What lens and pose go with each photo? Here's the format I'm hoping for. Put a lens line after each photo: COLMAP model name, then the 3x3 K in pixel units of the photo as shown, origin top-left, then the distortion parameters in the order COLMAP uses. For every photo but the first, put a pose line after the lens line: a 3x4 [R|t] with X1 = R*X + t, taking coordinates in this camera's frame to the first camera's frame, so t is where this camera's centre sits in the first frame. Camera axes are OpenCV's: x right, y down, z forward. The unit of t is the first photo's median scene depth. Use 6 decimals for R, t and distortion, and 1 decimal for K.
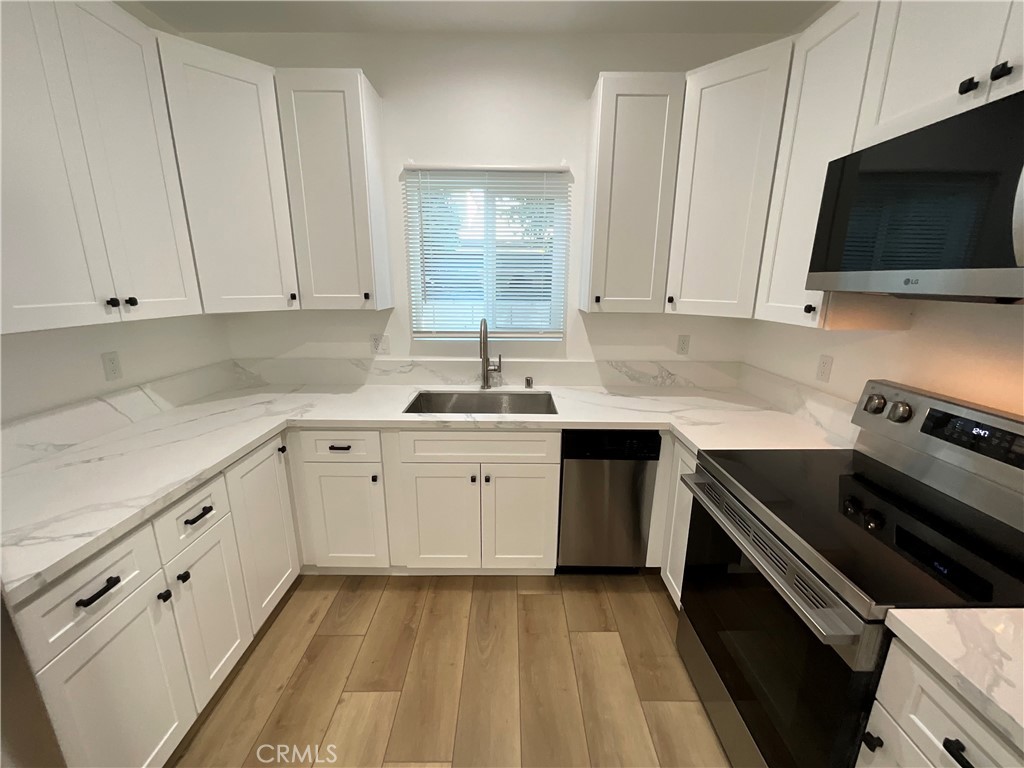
lens RADIAL K [[412.4, 0, 512.0], [0, 412.4, 384.0], [0, 0, 1]] dist [-0.001037, 0.000933]
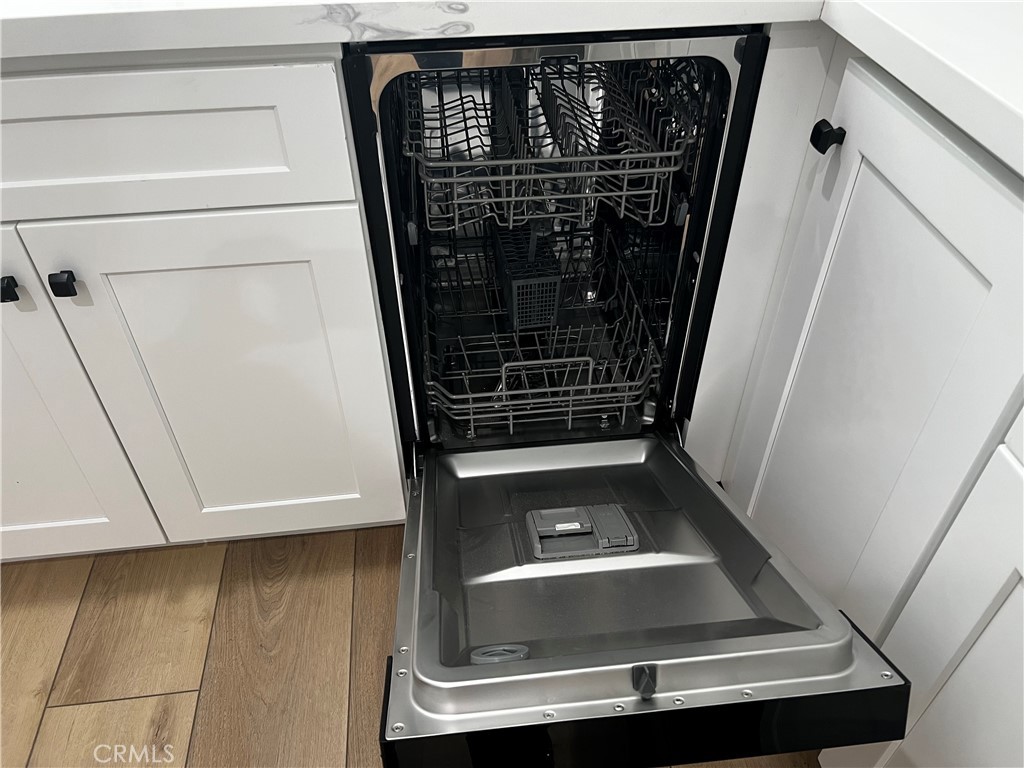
lens RADIAL K [[775.6, 0, 510.0], [0, 775.6, 383.4], [0, 0, 1]] dist [-0.001029, -0.006439]
pose [[0.994754, -0.080340, 0.063331, 0.167998], [0.041937, 0.884912, 0.463867, 0.077786], [-0.093310, -0.458777, 0.883638, 0.535558]]
